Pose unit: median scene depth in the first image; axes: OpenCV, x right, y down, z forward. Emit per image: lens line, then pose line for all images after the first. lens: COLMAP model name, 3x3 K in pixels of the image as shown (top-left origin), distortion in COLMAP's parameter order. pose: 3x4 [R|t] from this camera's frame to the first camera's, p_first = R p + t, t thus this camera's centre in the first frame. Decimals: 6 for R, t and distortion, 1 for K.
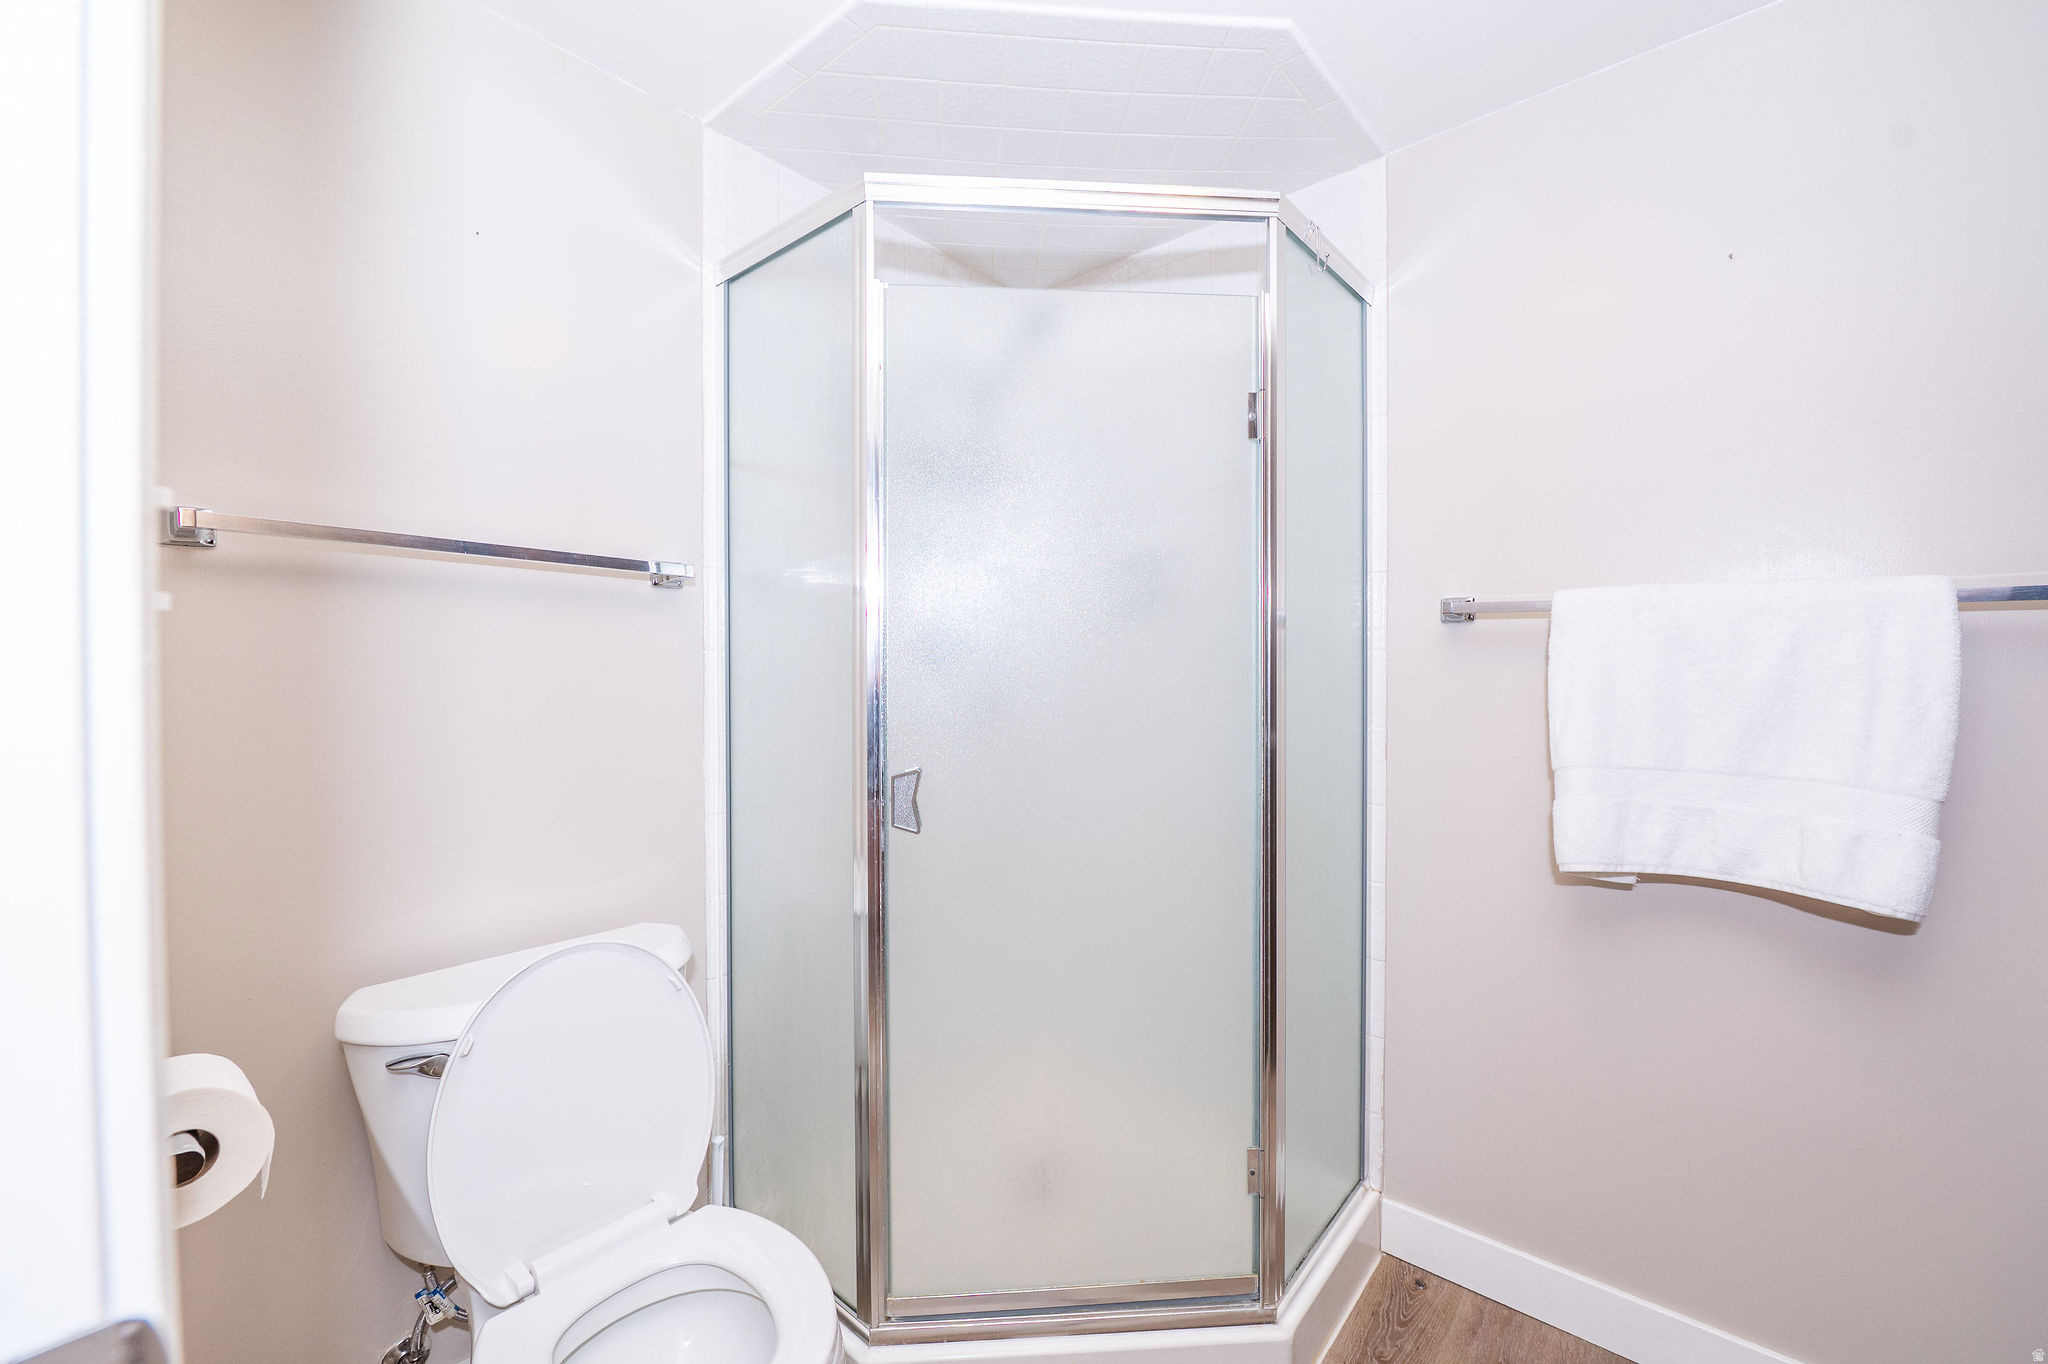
lens RADIAL K [[820.7, 0, 1026.5], [0, 820.7, 673.7], [0, 0, 1]] dist [-0.009480, 0.000027]
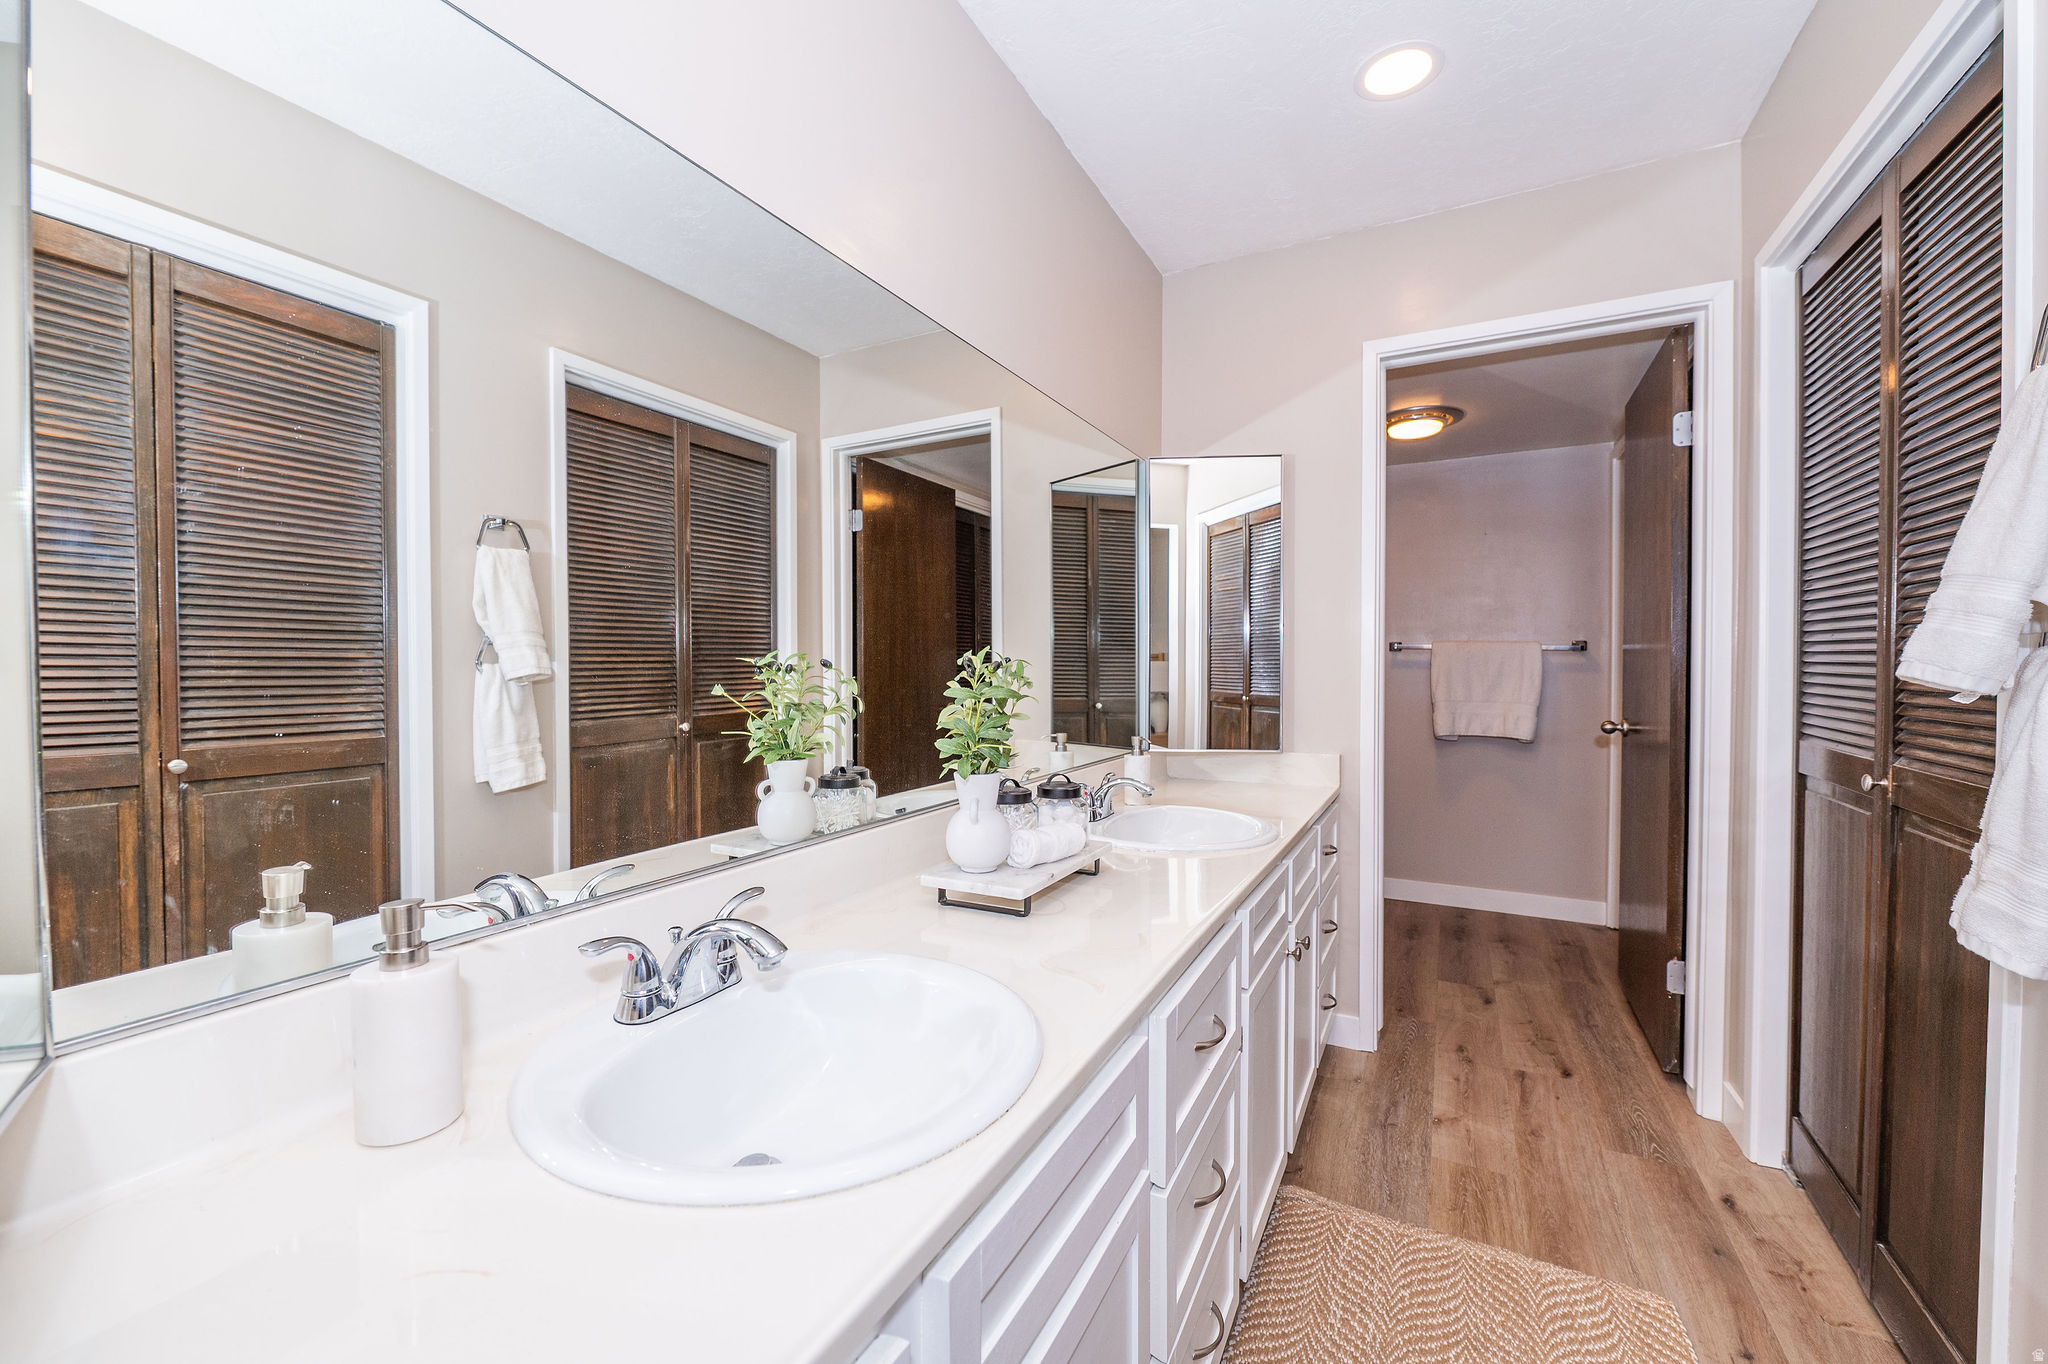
lens RADIAL K [[820.7, 0, 1021.0], [0, 820.7, 680.7], [0, 0, 1]] dist [-0.009480, 0.000027]
pose [[0.974285, -0.004578, 0.225274, -1.613406], [0.004468, 0.999990, 0.000997, 0.030378], [-0.225276, 0.000036, 0.974295, -1.697795]]
